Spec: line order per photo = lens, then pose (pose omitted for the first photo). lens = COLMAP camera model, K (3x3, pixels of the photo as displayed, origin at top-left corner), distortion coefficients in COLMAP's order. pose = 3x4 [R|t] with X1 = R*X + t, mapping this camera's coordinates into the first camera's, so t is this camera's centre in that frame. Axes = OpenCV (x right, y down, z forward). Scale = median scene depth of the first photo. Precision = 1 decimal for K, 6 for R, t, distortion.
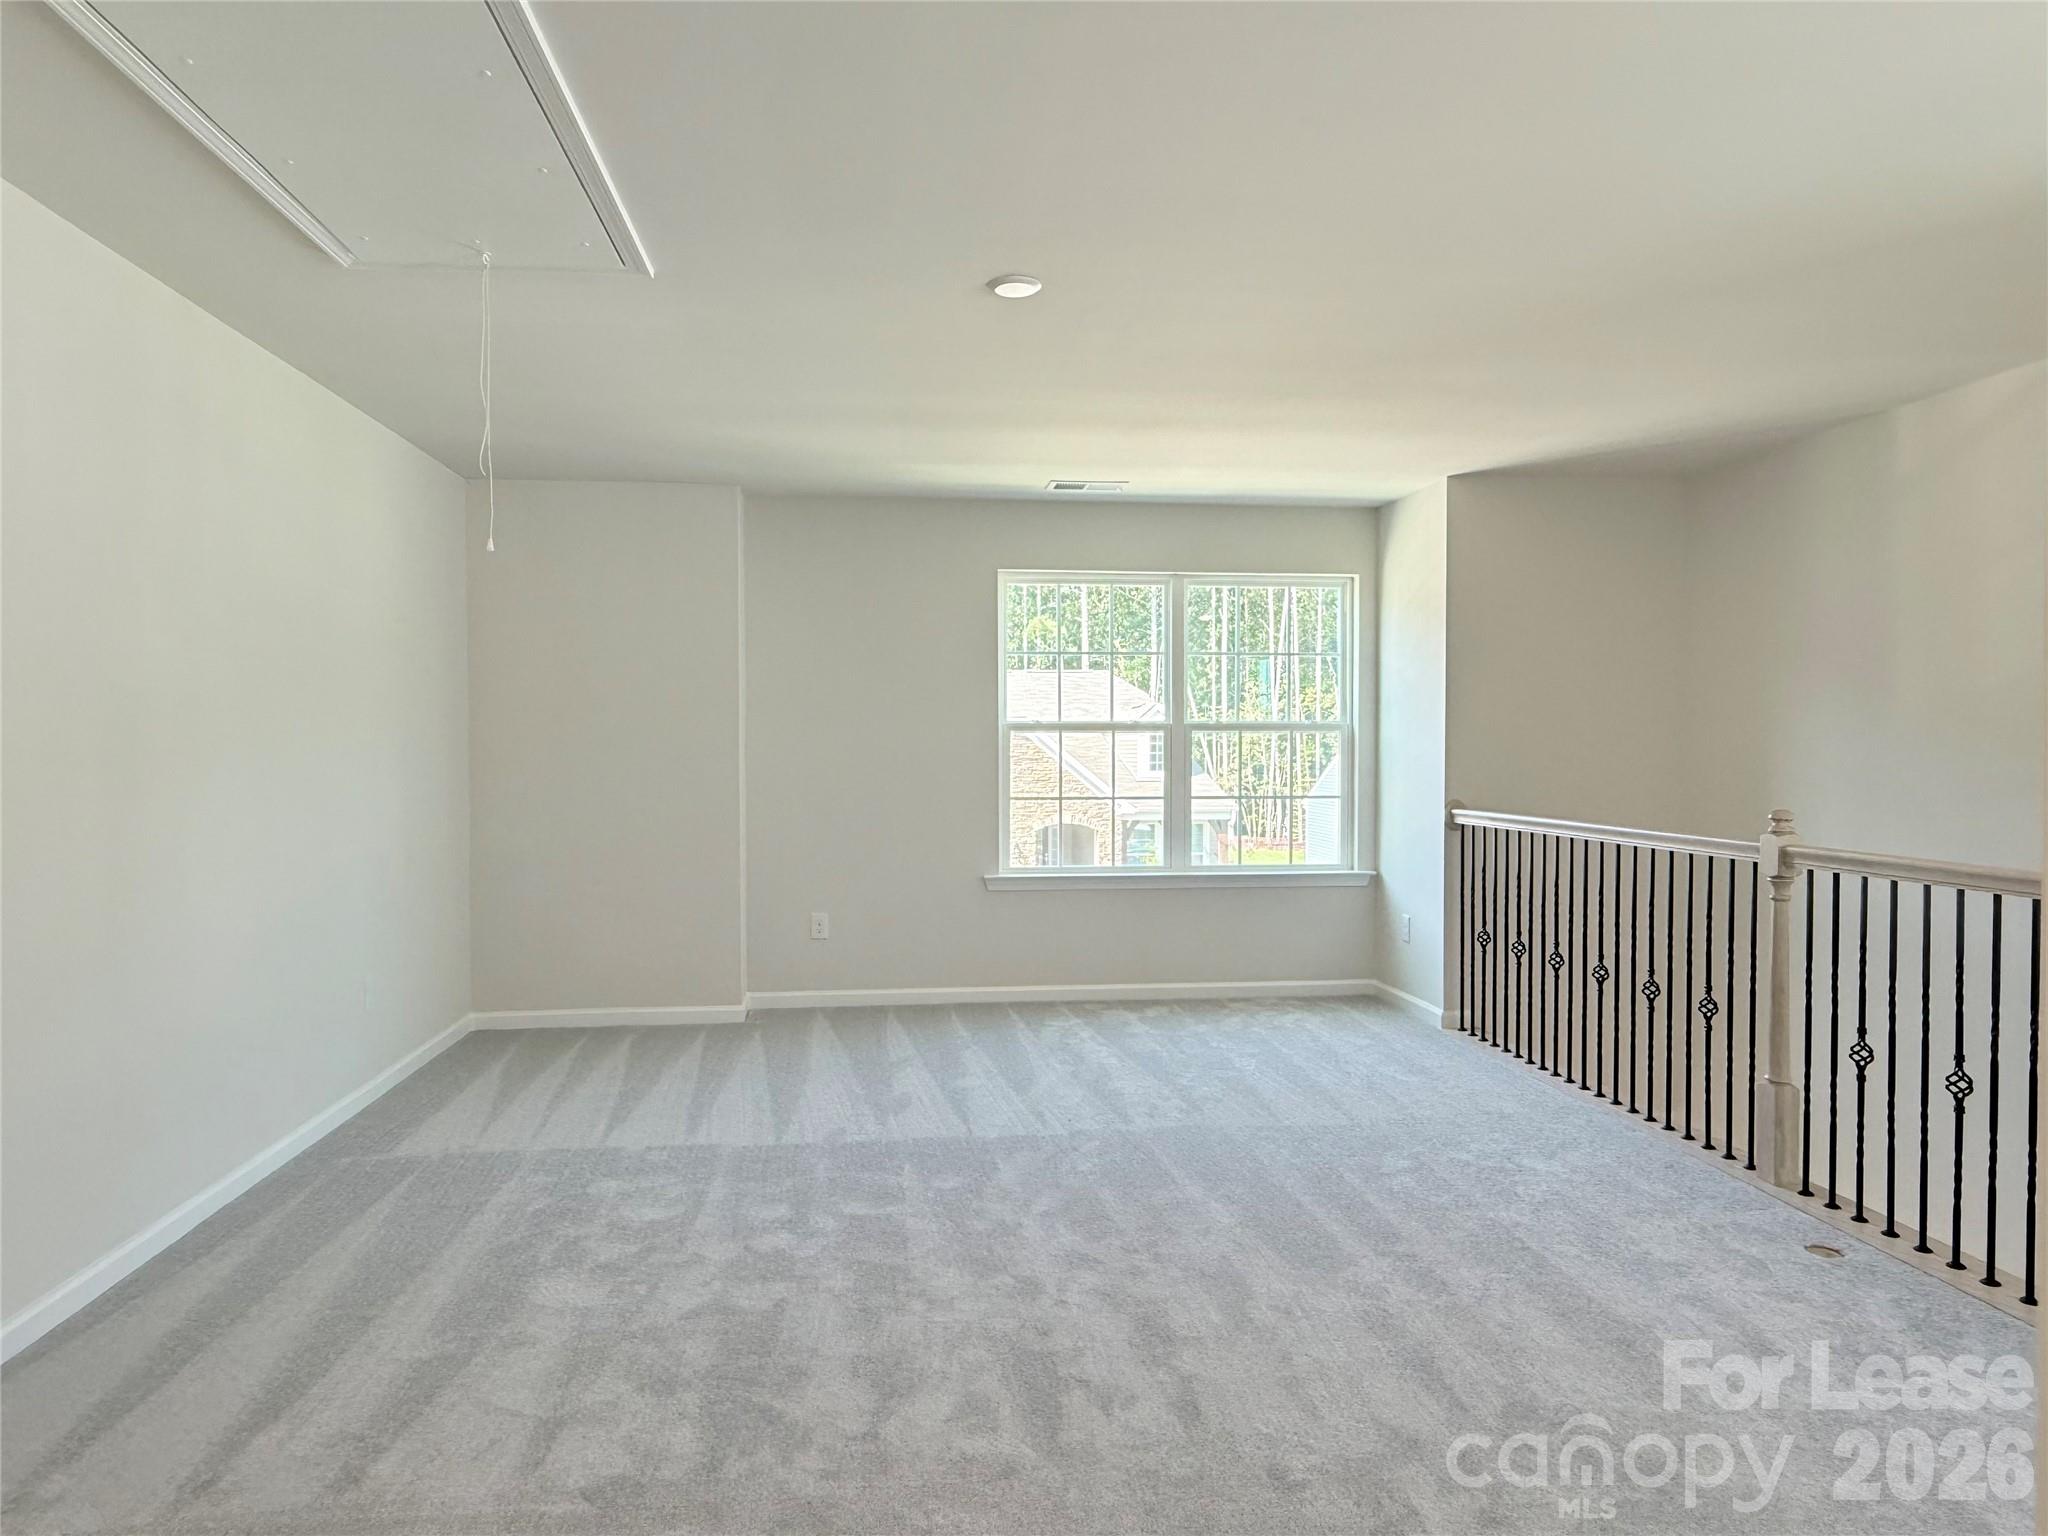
lens RADIAL K [[1343.2, 0, 1026.9], [0, 1343.2, 770.2], [0, 0, 1]] dist [-0.001051, 0.000147]
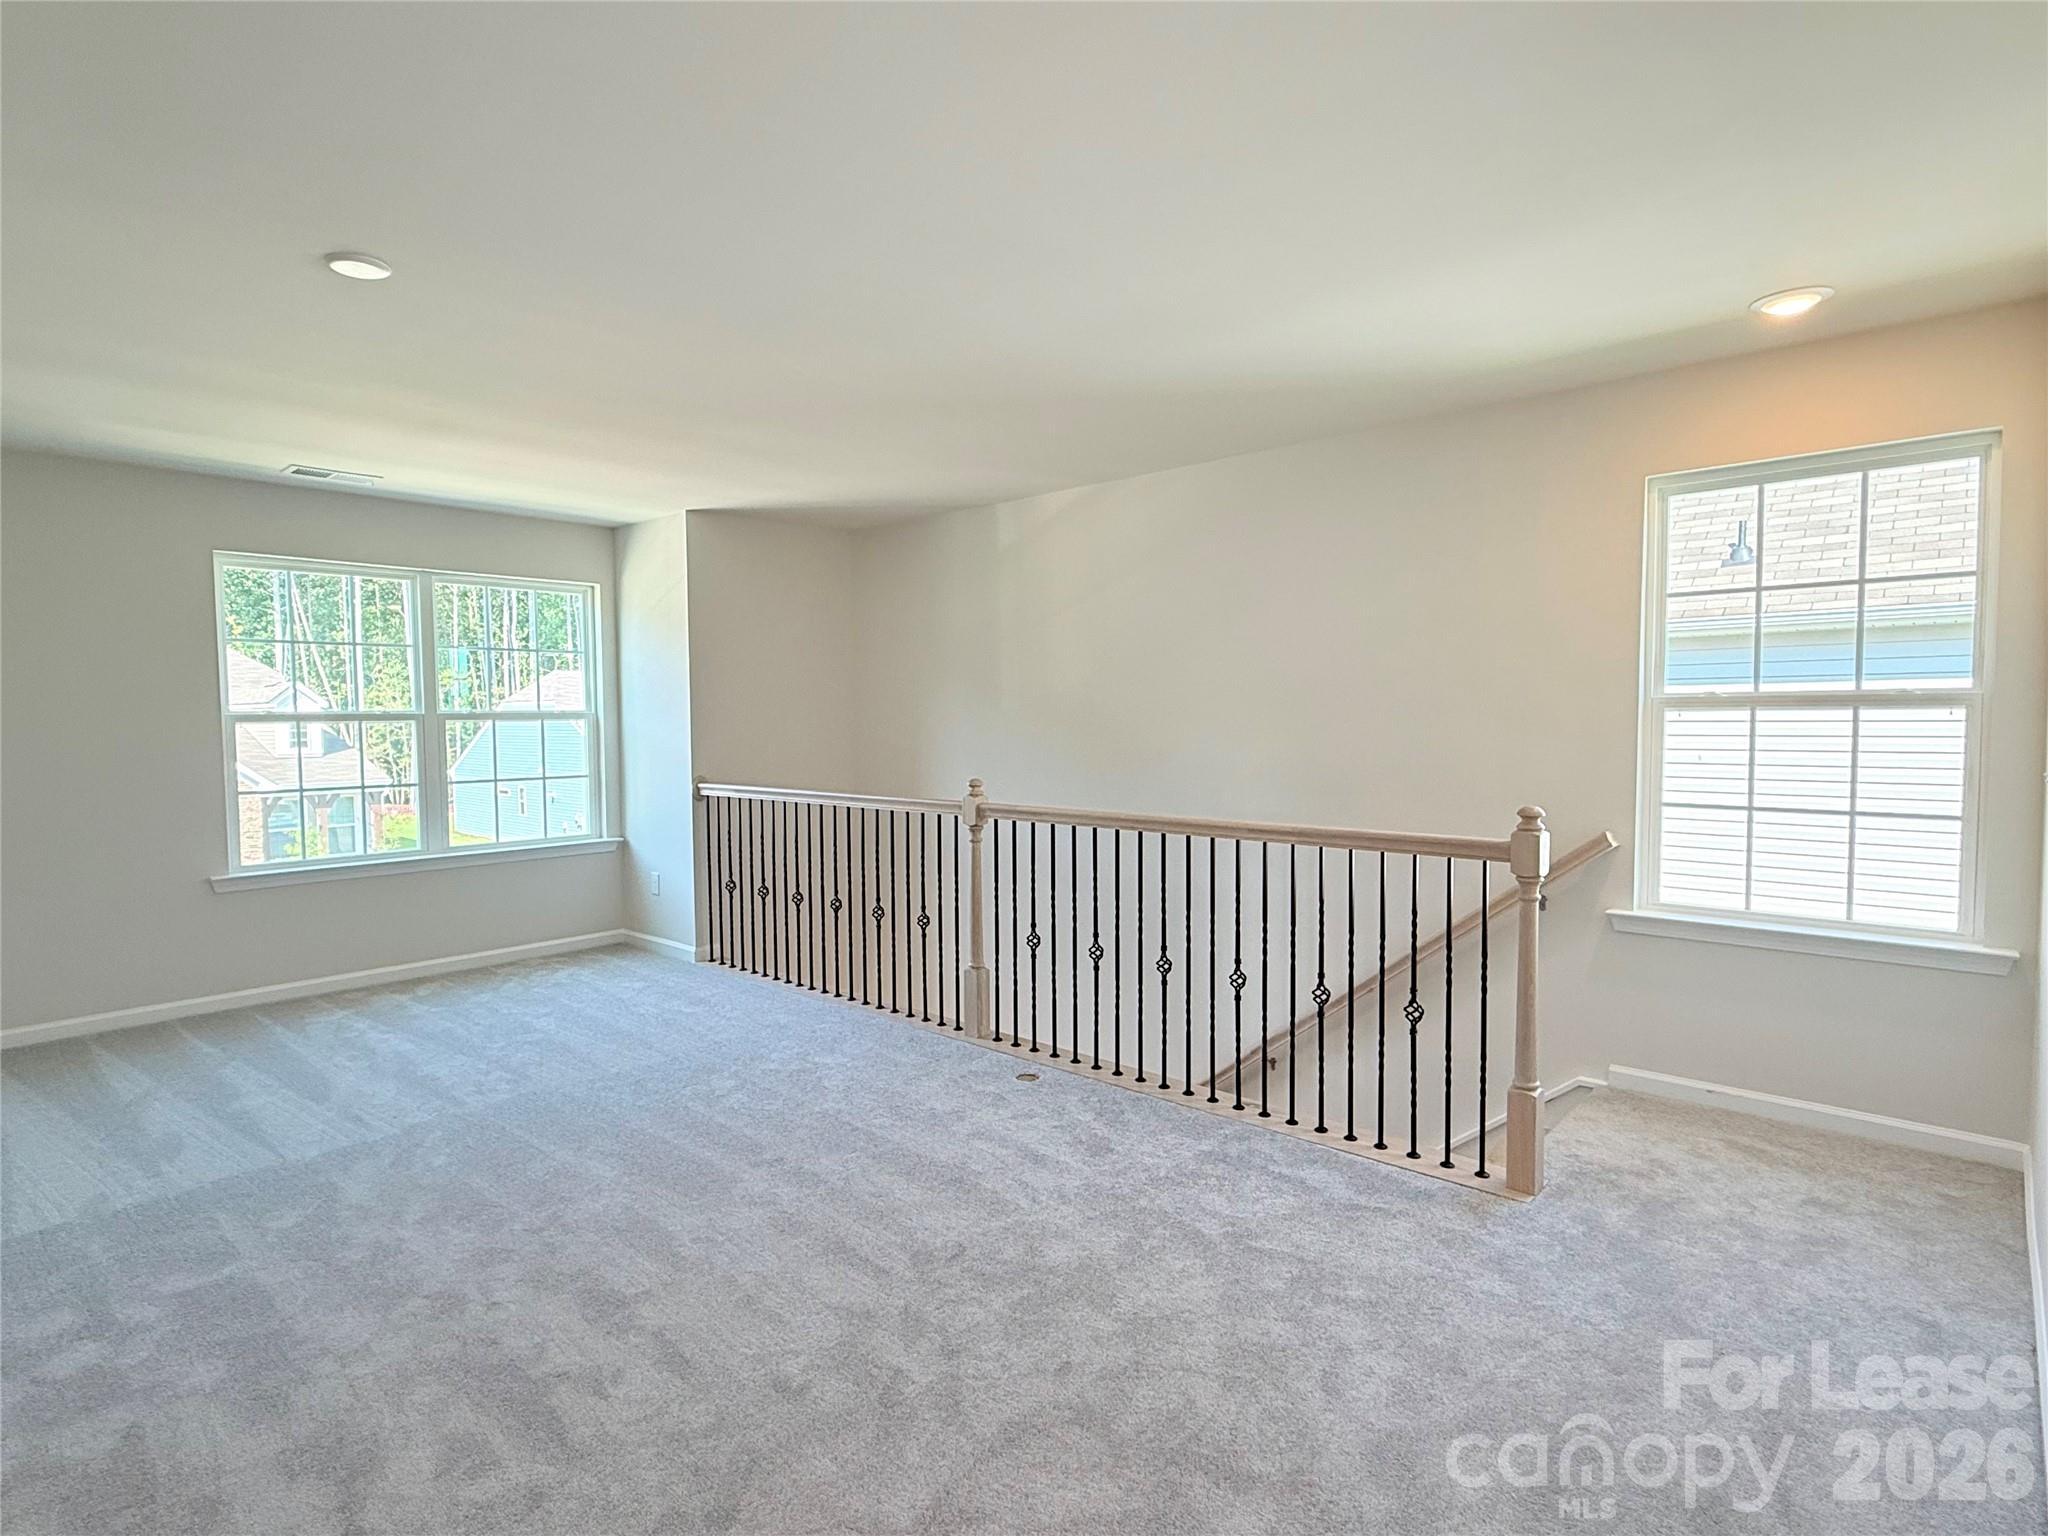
lens RADIAL K [[1060.6, 0, 1025.3], [0, 1060.6, 765.4], [0, 0, 1]] dist [-0.001056, 0.000421]
pose [[0.749919, -0.037248, 0.660480, -0.136151], [0.019154, 0.999218, 0.034603, -0.021472], [-0.661252, -0.013299, 0.750046, 0.104411]]
